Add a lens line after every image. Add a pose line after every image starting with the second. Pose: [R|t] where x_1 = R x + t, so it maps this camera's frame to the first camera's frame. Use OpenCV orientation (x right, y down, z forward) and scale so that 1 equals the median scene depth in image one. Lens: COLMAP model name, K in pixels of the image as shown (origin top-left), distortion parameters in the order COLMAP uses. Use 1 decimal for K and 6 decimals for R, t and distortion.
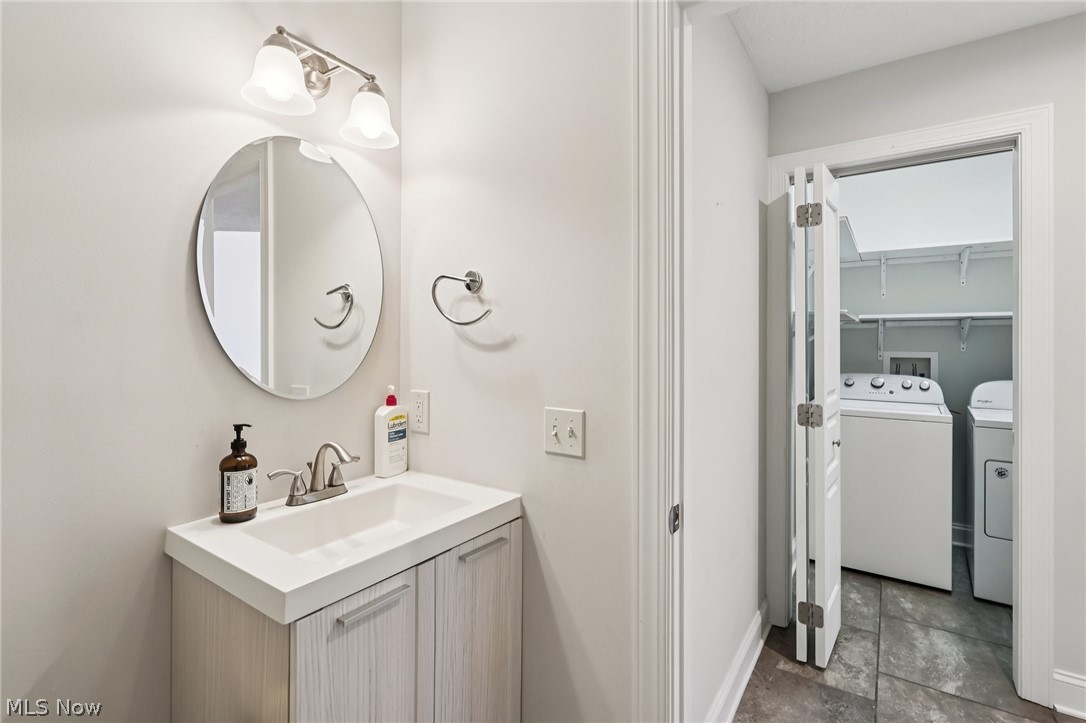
lens RADIAL K [[507.3, 0, 539.4], [0, 507.3, 344.3], [0, 0, 1]] dist [-0.004377, -0.000057]
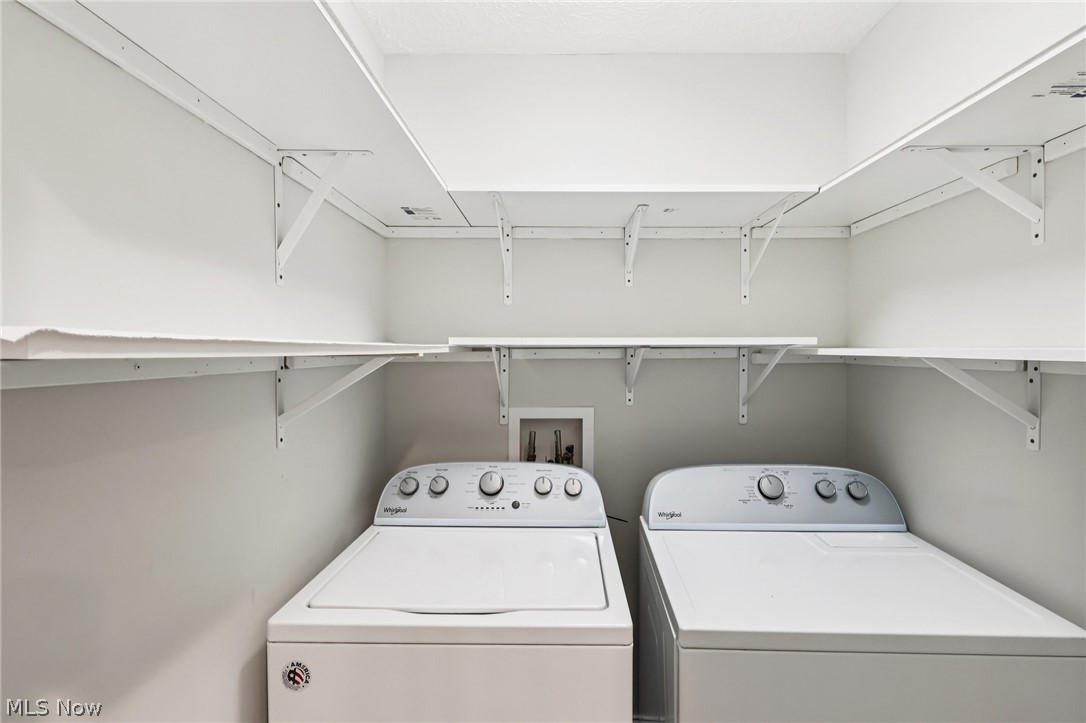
lens RADIAL K [[507.3, 0, 539.4], [0, 507.3, 344.3], [0, 0, 1]] dist [-0.004377, -0.000057]
pose [[0.839993, 0.004563, 0.542578, 0.497734], [0.003749, 0.999892, -0.014213, -0.049373], [-0.542585, 0.013973, 0.839885, 0.643625]]
